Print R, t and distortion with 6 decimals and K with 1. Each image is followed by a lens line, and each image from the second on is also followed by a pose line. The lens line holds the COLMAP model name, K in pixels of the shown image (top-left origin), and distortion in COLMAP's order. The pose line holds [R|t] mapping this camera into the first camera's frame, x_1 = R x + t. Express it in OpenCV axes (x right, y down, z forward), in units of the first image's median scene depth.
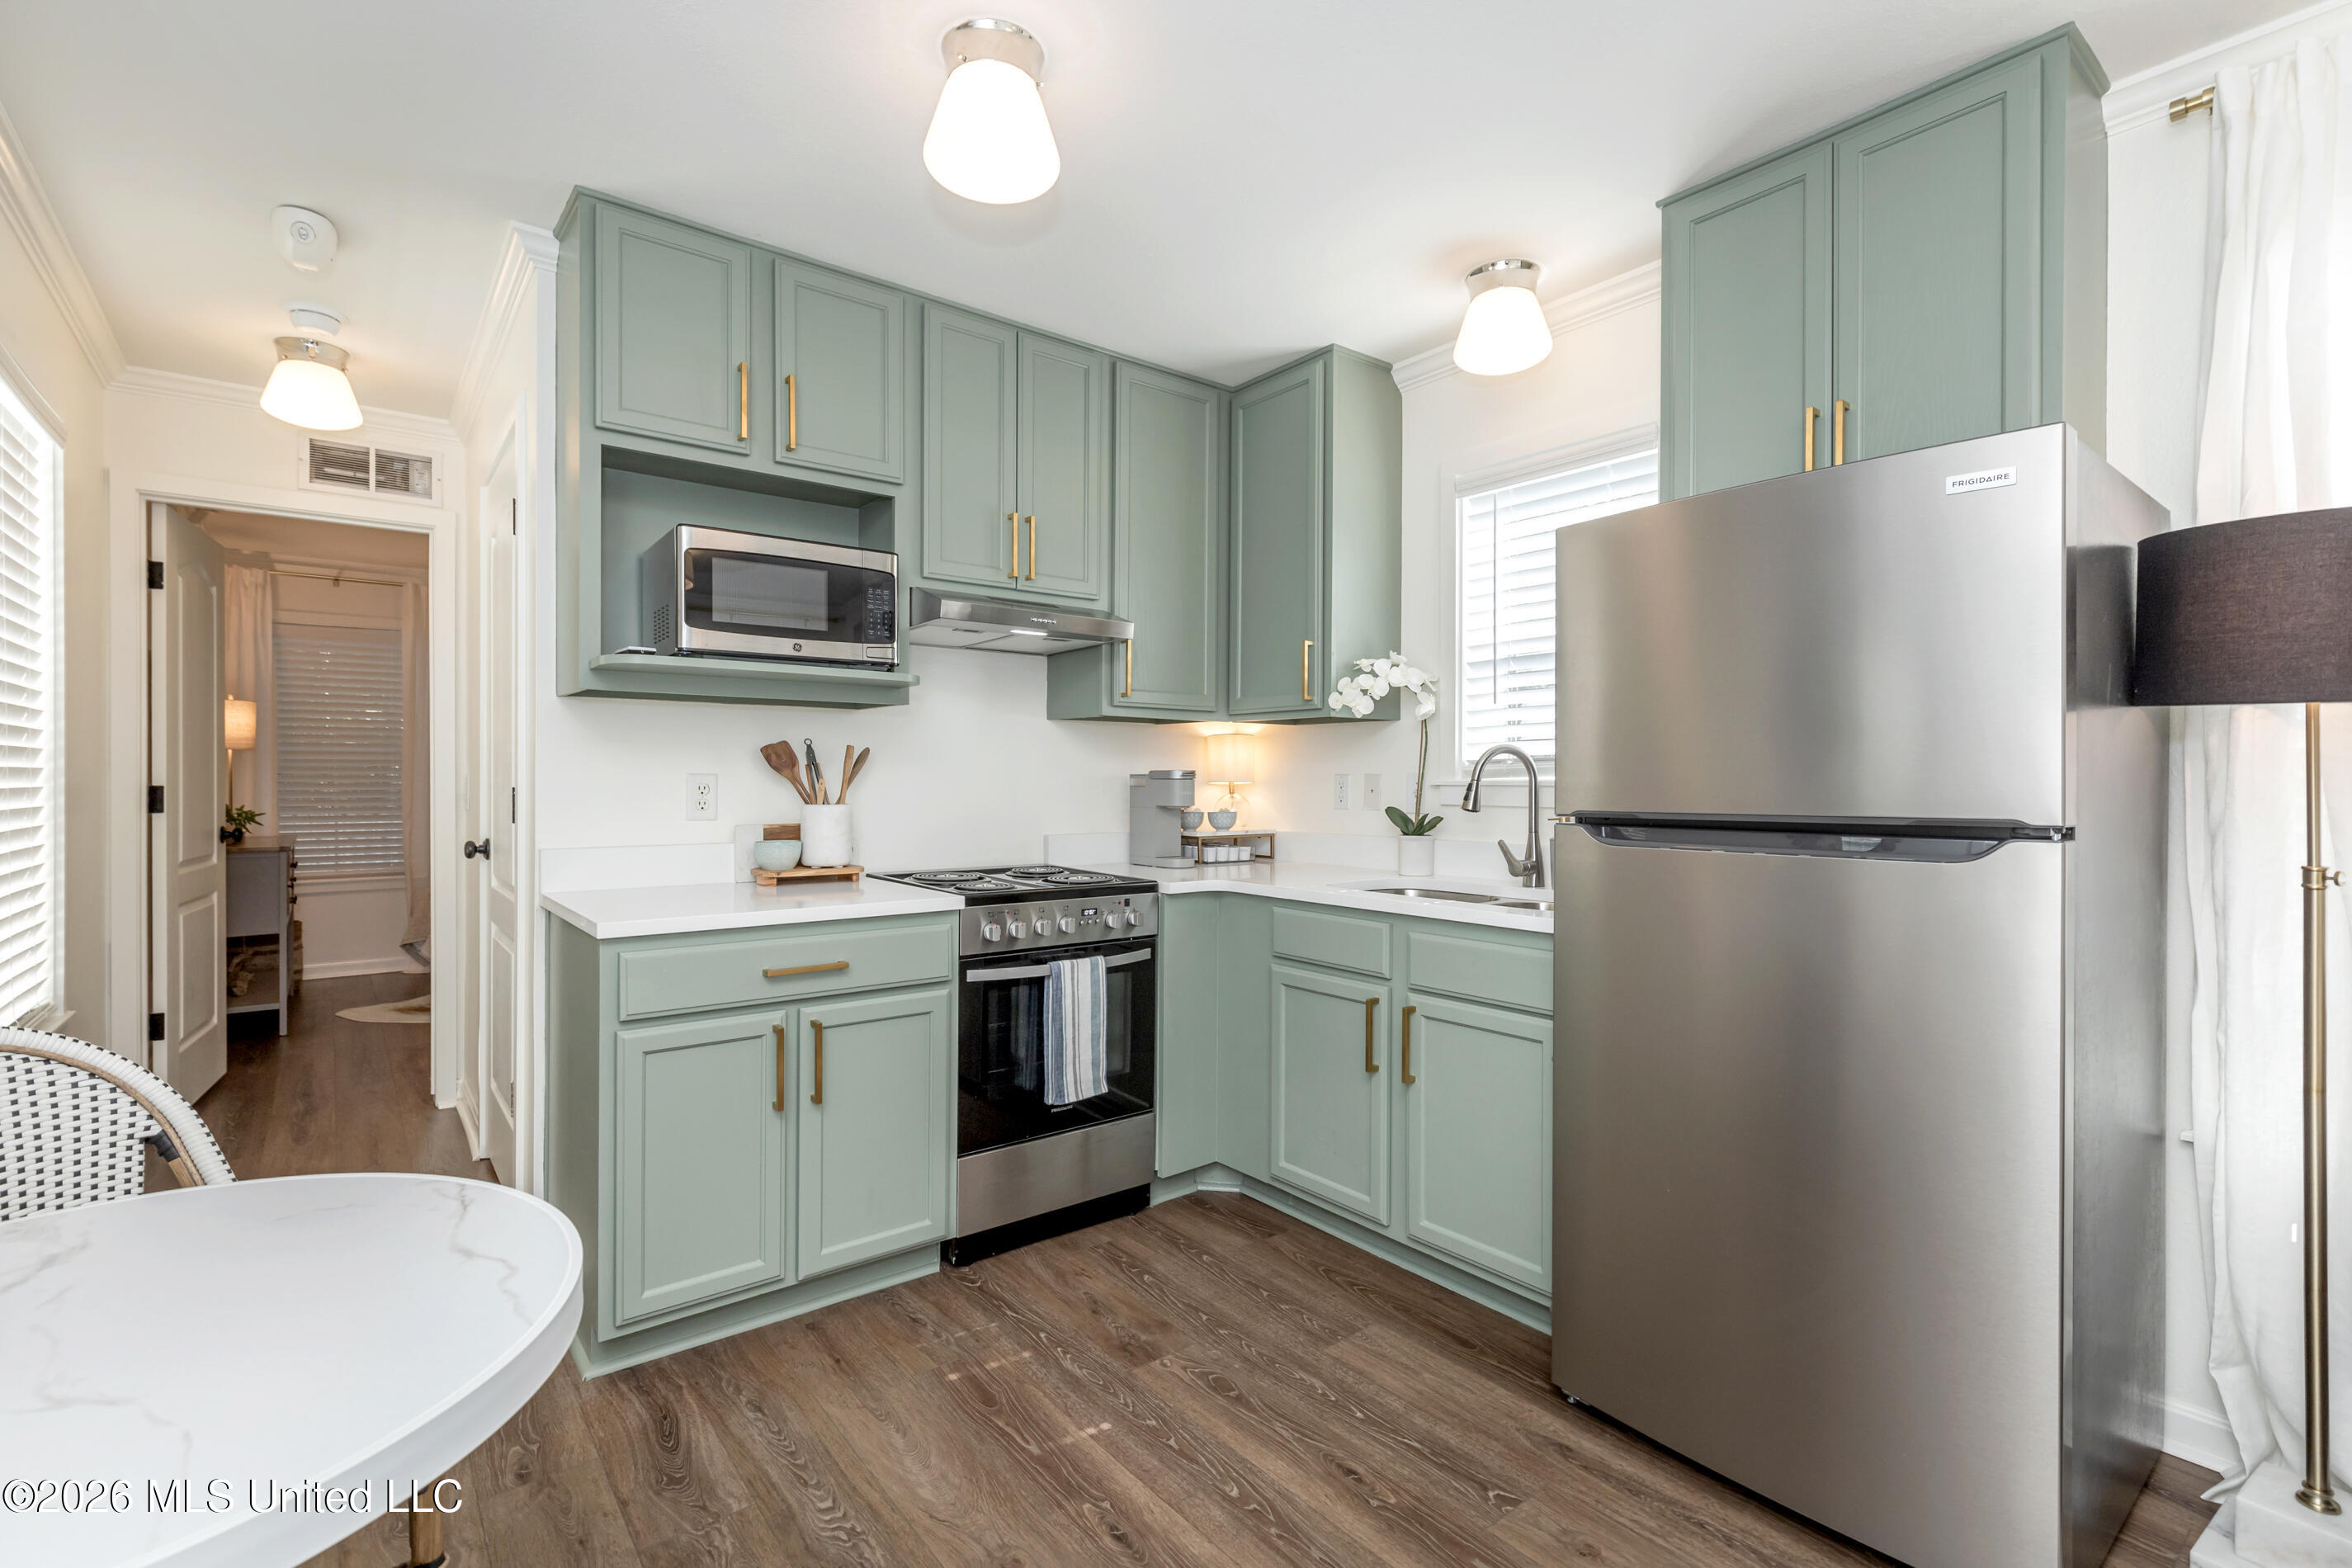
lens RADIAL K [[1102.5, 0, 1192.2], [0, 1102.5, 779.2], [0, 0, 1]] dist [-0.000172, -0.000332]
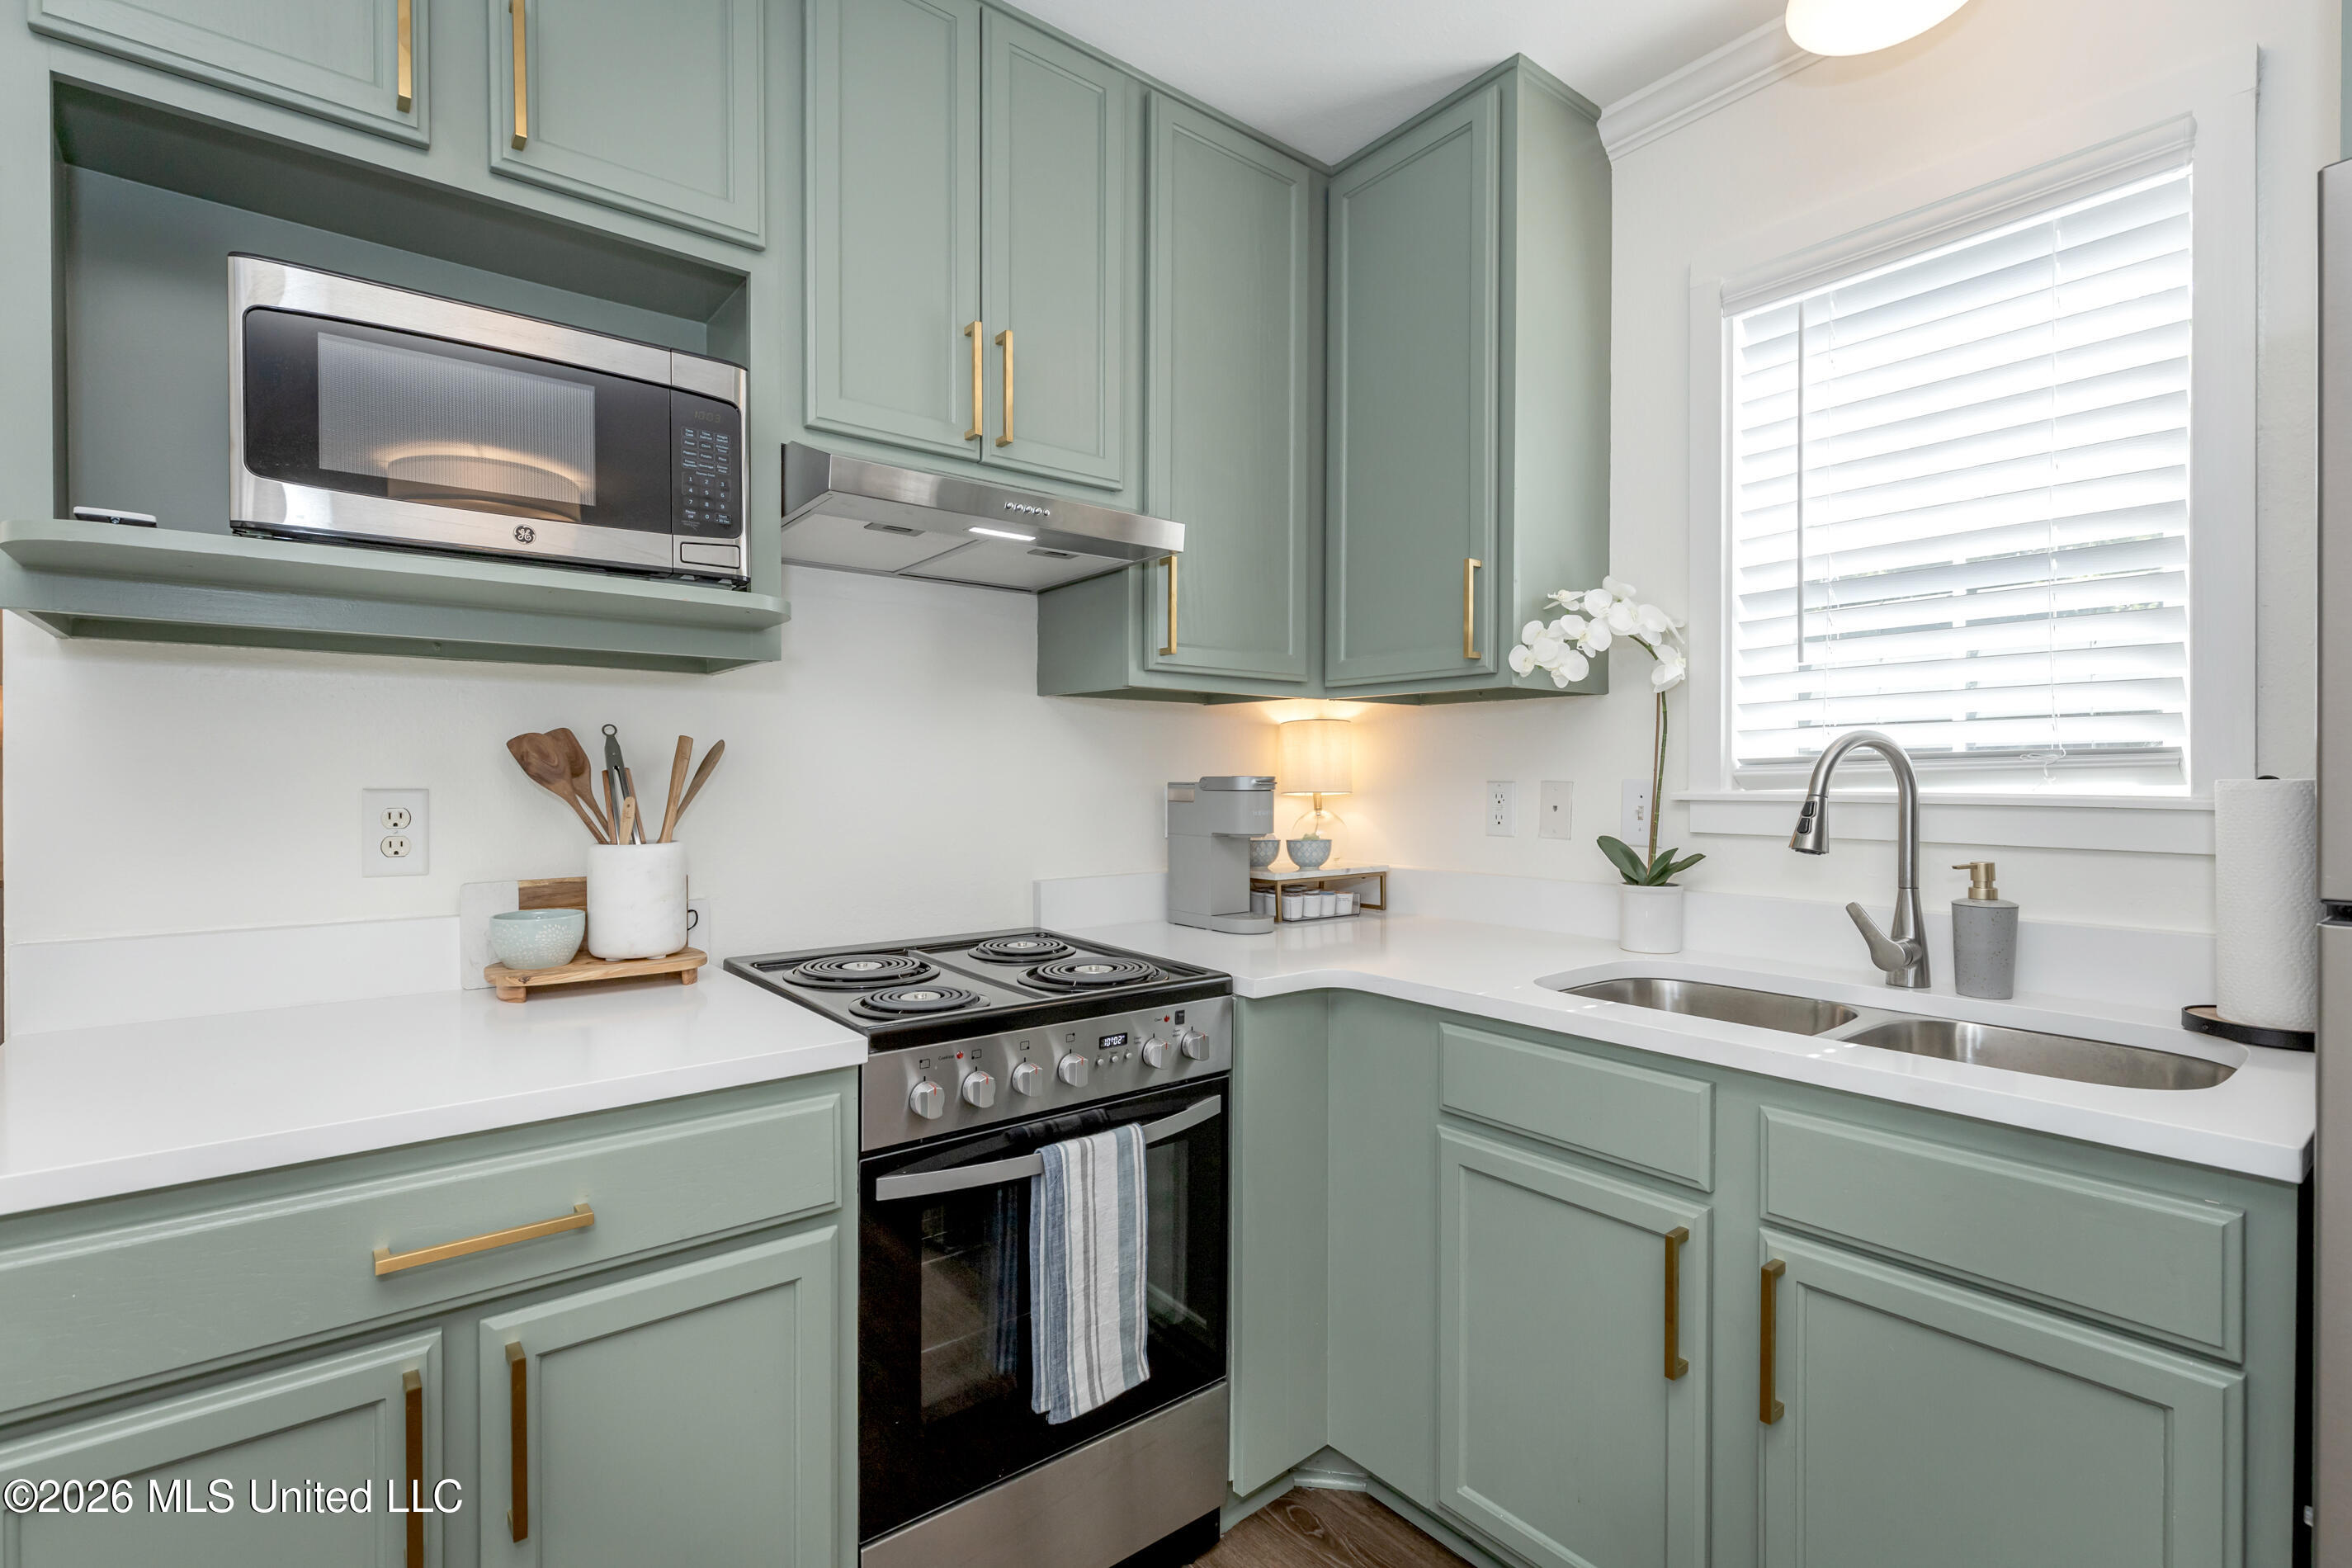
lens RADIAL K [[1105.8, 0, 1176.0], [0, 1105.8, 784.0], [0, 0, 1]] dist [-0.000521, -0.000103]
pose [[0.999922, -0.002632, -0.012191, -0.050418], [0.002719, 0.999971, 0.007096, -0.009063], [0.012172, -0.007129, 0.999901, 0.413733]]
